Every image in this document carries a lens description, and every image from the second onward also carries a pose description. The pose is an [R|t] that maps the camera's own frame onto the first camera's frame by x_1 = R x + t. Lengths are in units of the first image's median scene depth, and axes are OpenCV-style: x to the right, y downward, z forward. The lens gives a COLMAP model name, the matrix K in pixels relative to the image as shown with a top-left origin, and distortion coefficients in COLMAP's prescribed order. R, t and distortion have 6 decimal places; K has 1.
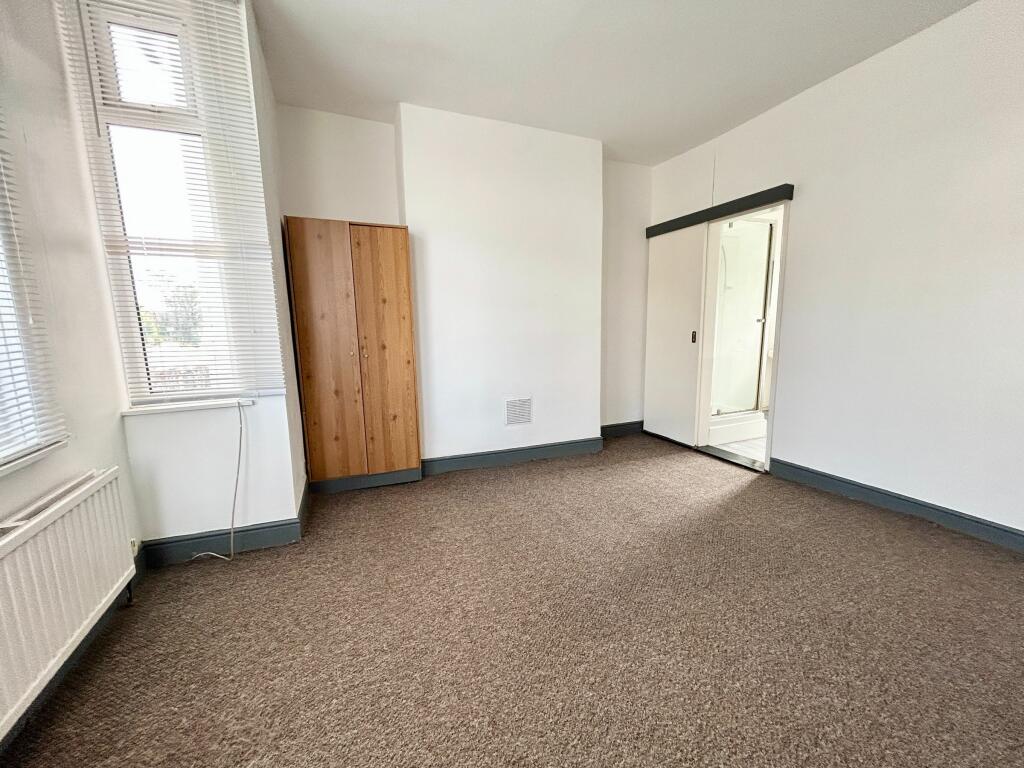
lens RADIAL K [[412.3, 0, 512.5], [0, 412.3, 384.5], [0, 0, 1]] dist [-0.000870, -0.000056]
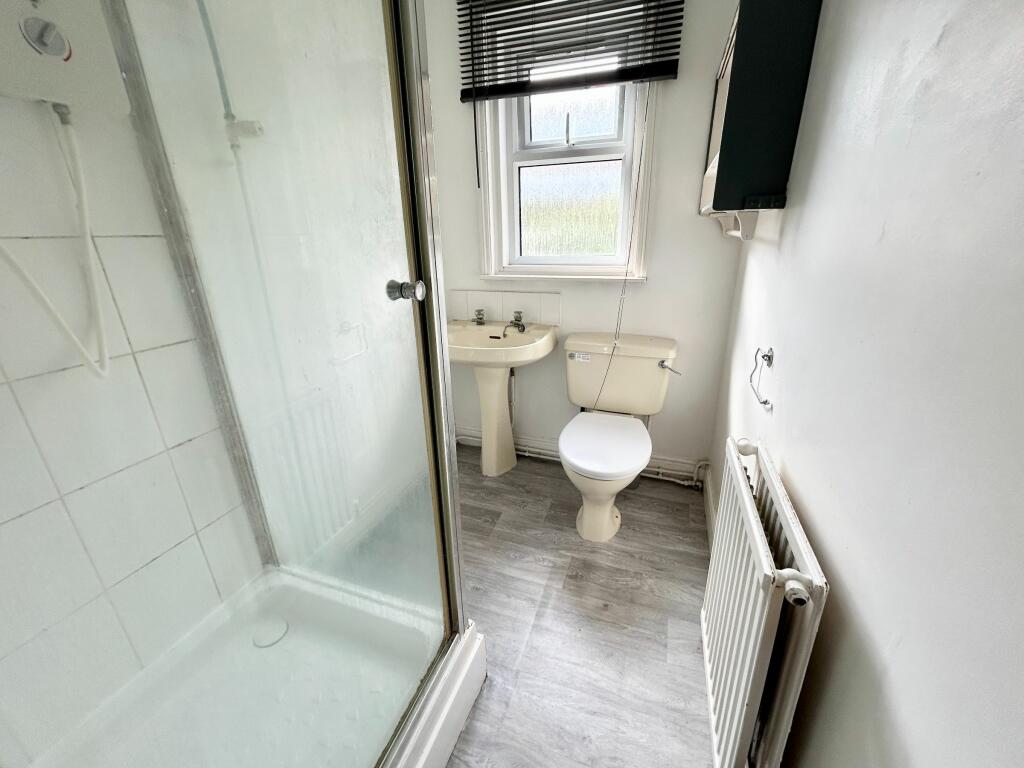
lens RADIAL K [[412.3, 0, 518.2], [0, 412.3, 379.8], [0, 0, 1]] dist [-0.000870, -0.000056]
pose [[0.675884, -0.229901, 0.700233, 0.493984], [0.115337, 0.971390, 0.207601, -0.148525], [-0.727927, -0.059552, 0.683063, 0.829169]]
